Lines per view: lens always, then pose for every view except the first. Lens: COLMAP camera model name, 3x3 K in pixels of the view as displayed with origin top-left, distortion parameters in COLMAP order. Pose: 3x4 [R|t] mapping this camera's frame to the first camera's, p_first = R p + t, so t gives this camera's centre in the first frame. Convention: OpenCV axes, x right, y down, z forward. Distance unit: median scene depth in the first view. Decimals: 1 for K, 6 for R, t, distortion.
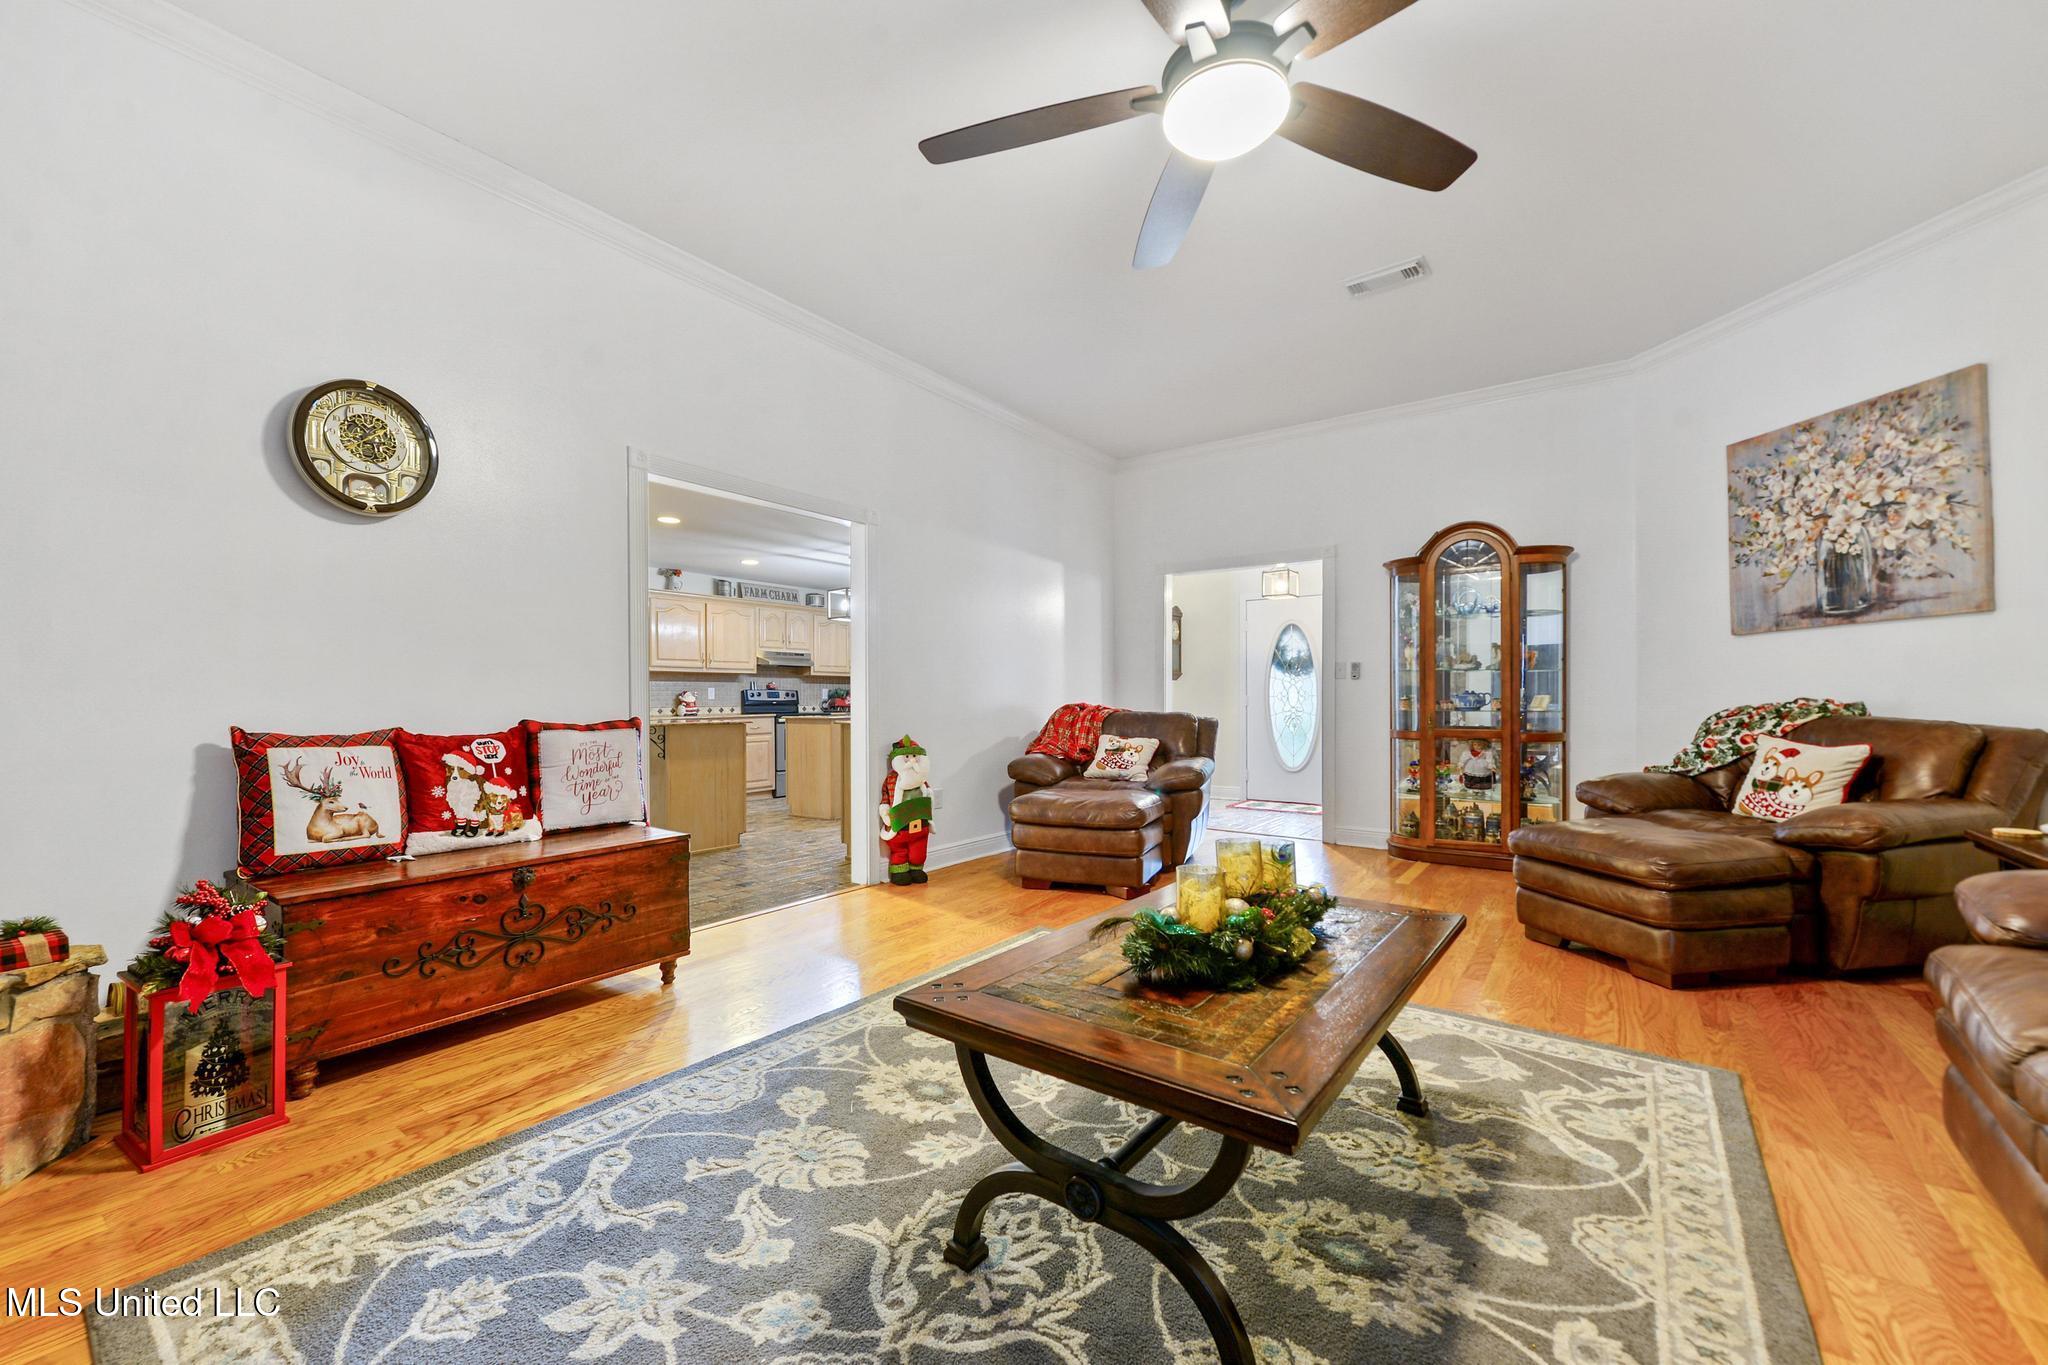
lens RADIAL K [[809.7, 0, 997.3], [0, 809.7, 698.1], [0, 0, 1]] dist [0.000047, 0.000075]
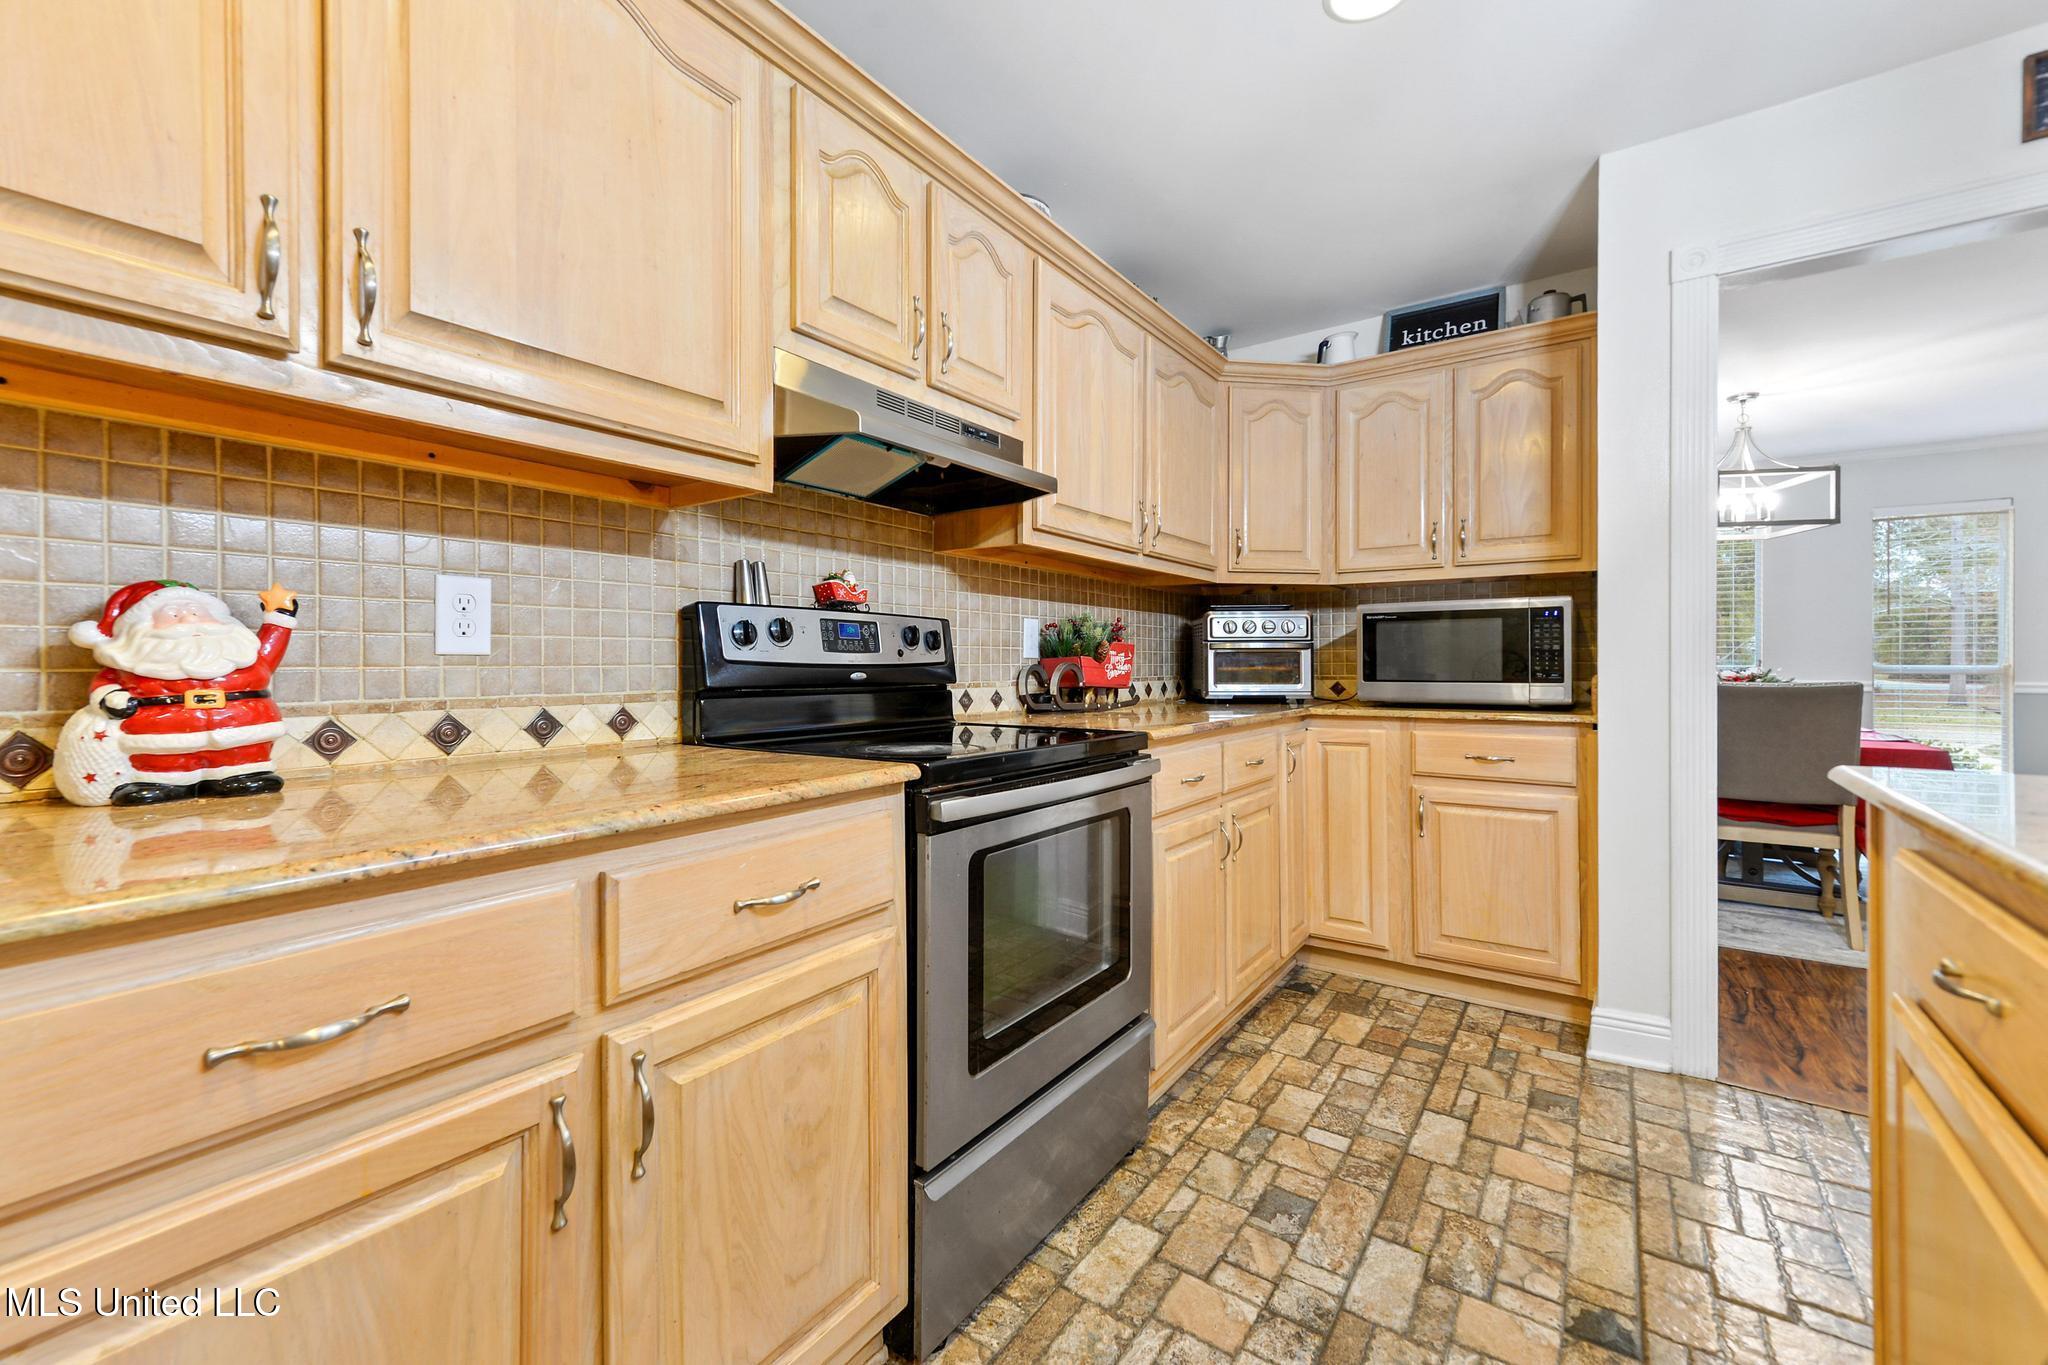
lens RADIAL K [[835.2, 0, 1011.0], [0, 835.2, 657.9], [0, 0, 1]] dist [0.014088, 0.000096]
pose [[0.999505, 0.005885, 0.030897, -0.251814], [-0.005831, 0.999981, -0.001847, 0.001572], [-0.030907, 0.001666, 0.999521, 0.821195]]
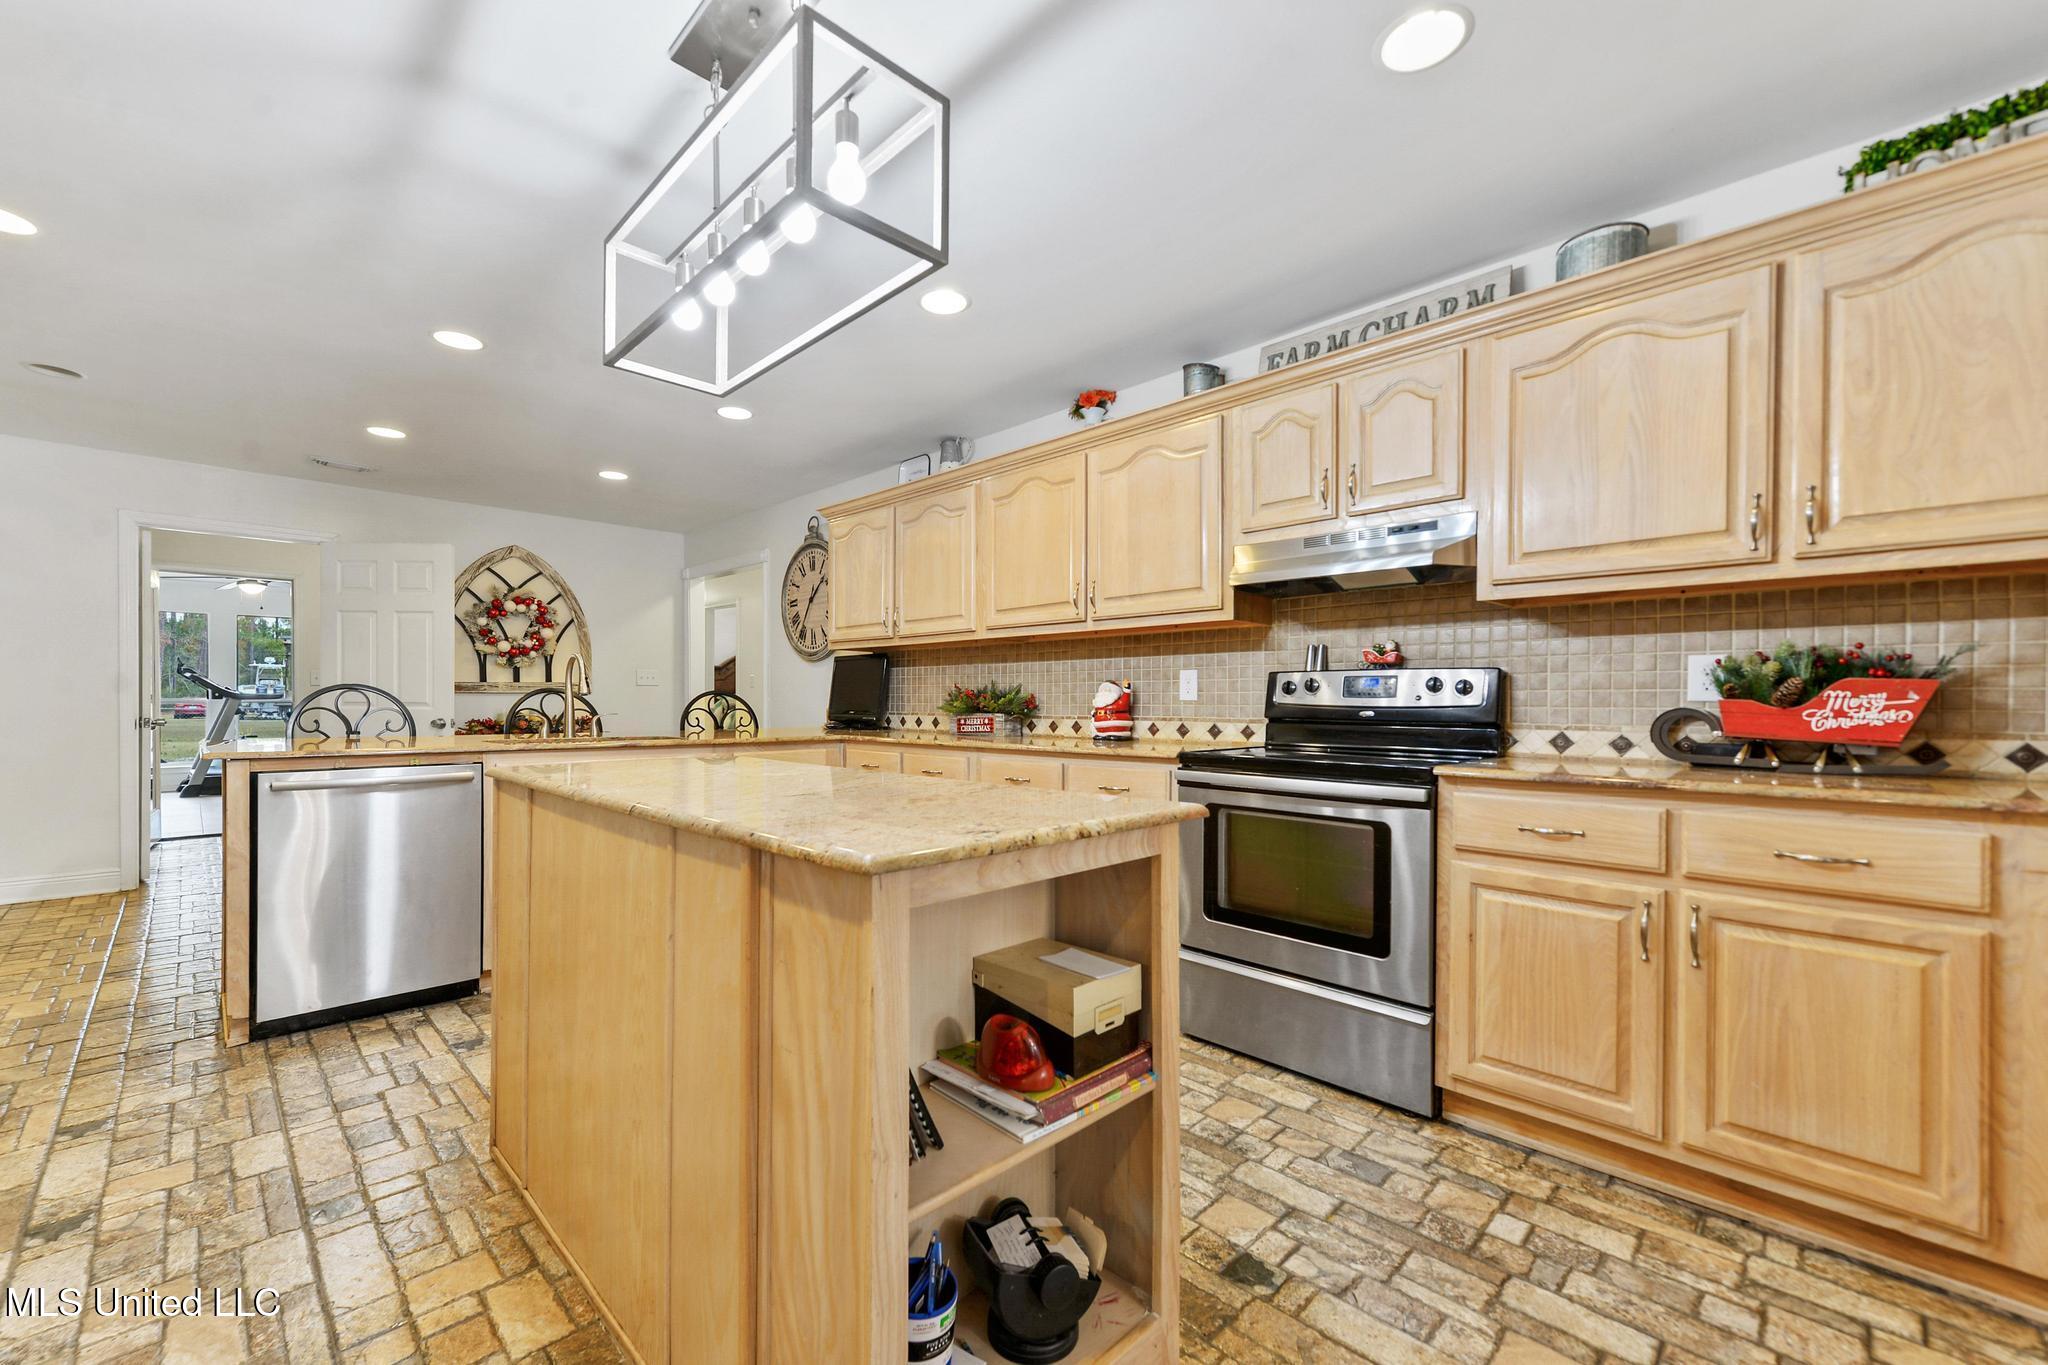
lens RADIAL K [[809.7, 0, 997.3], [0, 809.7, 698.1], [0, 0, 1]] dist [0.000047, 0.000075]
pose [[-0.143473, 0.002925, -0.989650, 0.025171], [0.002213, 0.999994, 0.002635, -0.000900], [0.989652, -0.001812, -0.143479, 0.936564]]
